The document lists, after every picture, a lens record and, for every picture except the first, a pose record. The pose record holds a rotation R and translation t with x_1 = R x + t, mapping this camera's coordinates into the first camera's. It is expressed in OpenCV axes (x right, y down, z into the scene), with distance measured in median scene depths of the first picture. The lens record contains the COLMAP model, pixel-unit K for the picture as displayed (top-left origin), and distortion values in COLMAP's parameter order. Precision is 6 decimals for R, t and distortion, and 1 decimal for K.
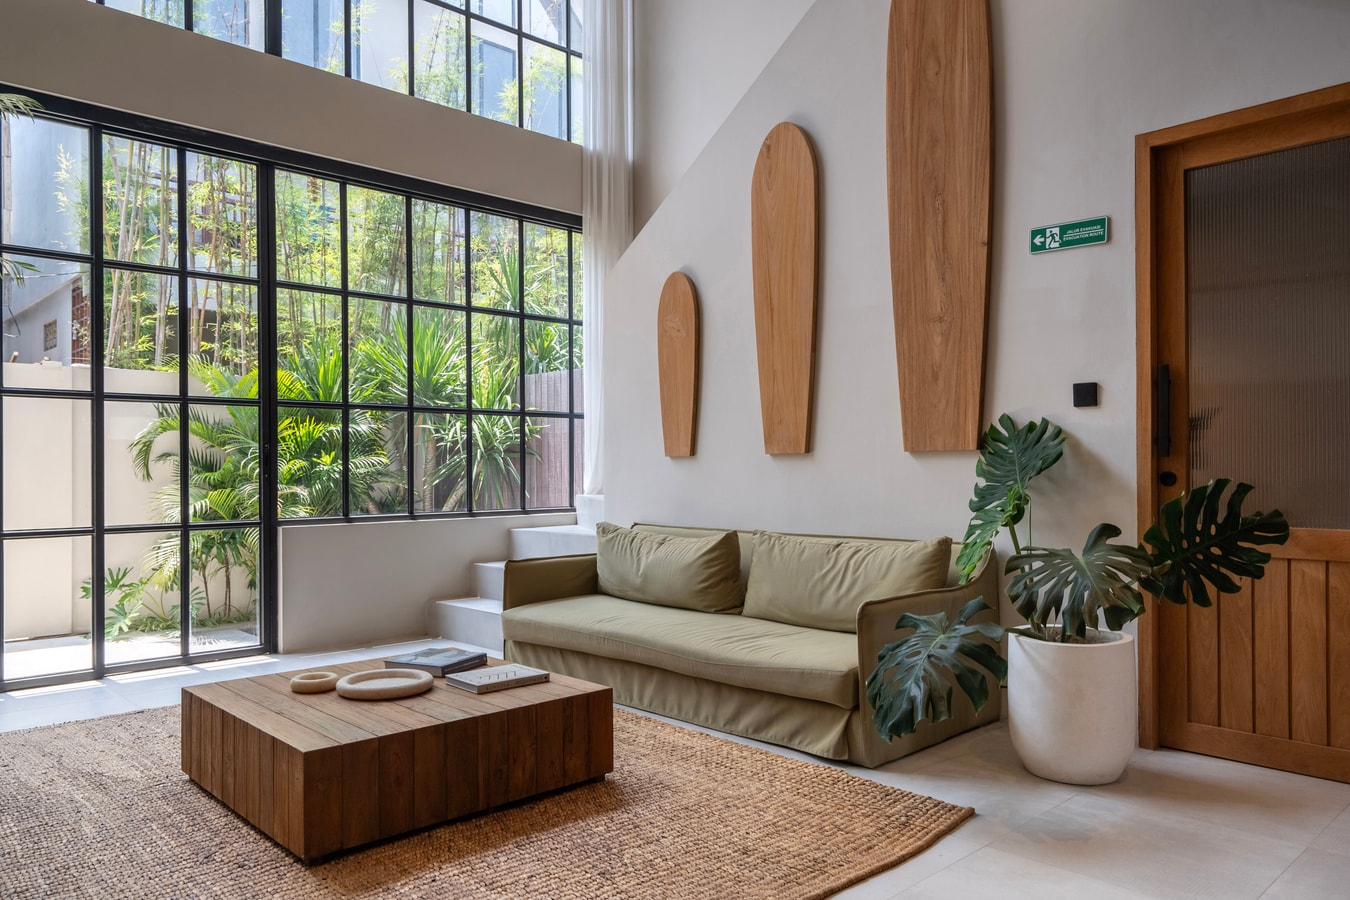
lens RADIAL K [[939.2, 0, 673.8], [0, 939.2, 459.4], [0, 0, 1]] dist [0.004462, -0.005827]
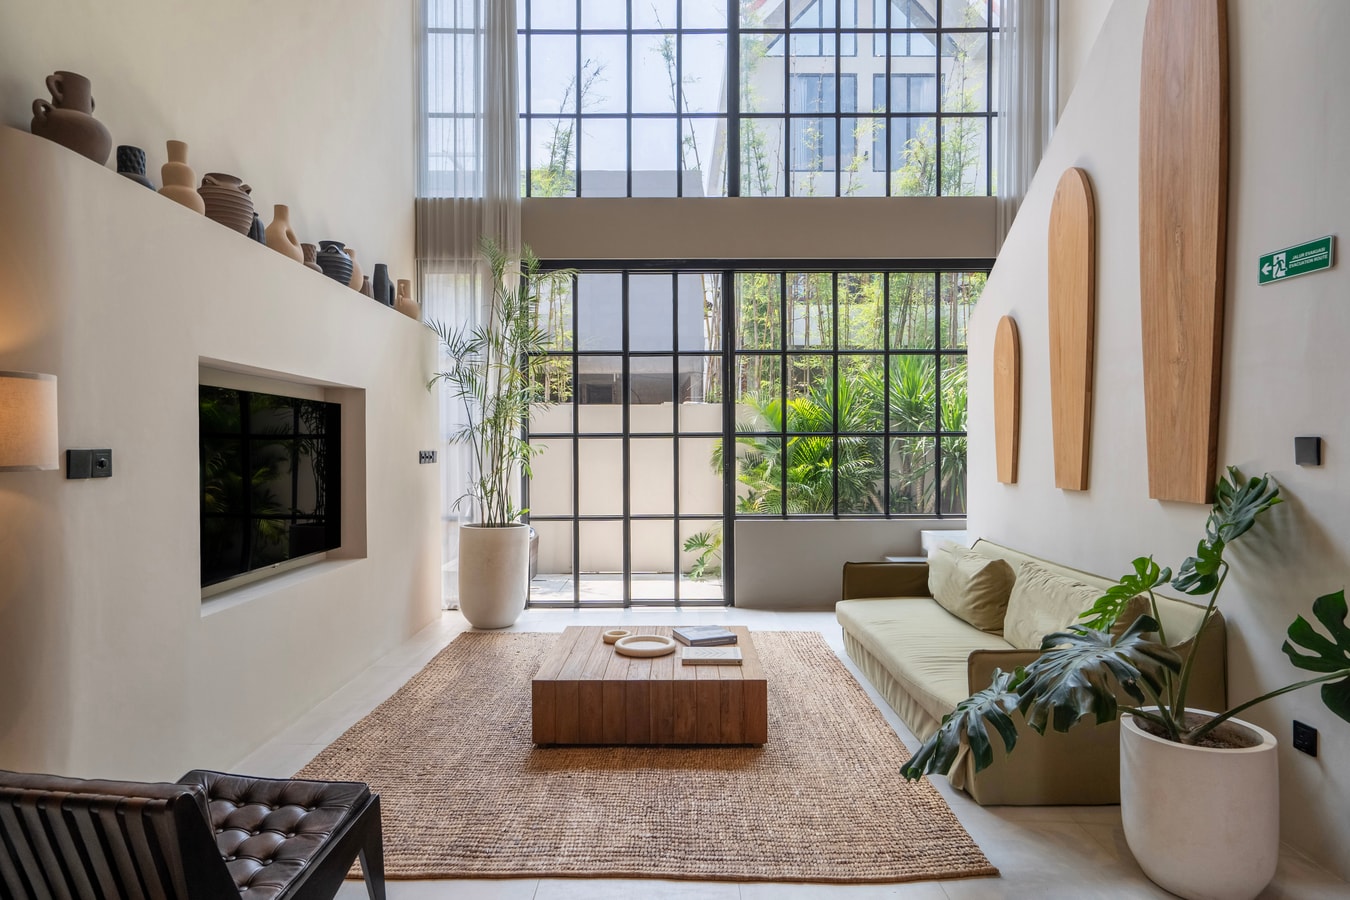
lens RADIAL K [[762.0, 0, 675.0], [0, 762.0, 449.0], [0, 0, 1]] dist [-0.006473, 0.000202]
pose [[0.730251, 0.004881, -0.683161, 0.450157], [0.004395, 0.999920, 0.011842, -0.074441], [0.683165, -0.011650, 0.730171, 0.107183]]
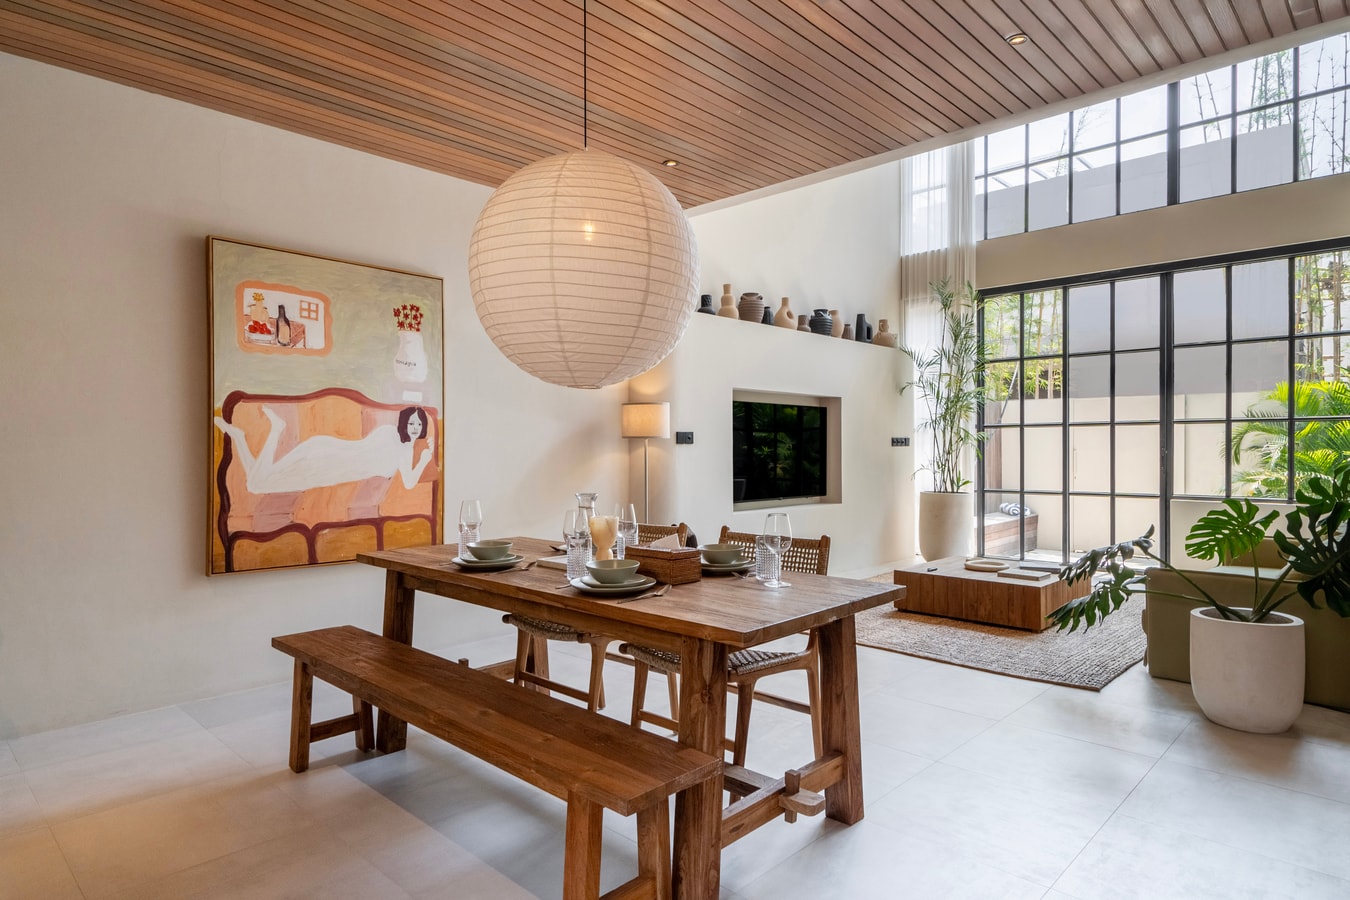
lens RADIAL K [[781.7, 0, 674.1], [0, 781.7, 445.2], [0, 0, 1]] dist [-0.003971, -0.000968]
pose [[0.039359, 0.002955, -0.999221, 1.227330], [0.010107, 0.999943, 0.003355, -0.047356], [0.999174, -0.010231, 0.039327, 0.151998]]
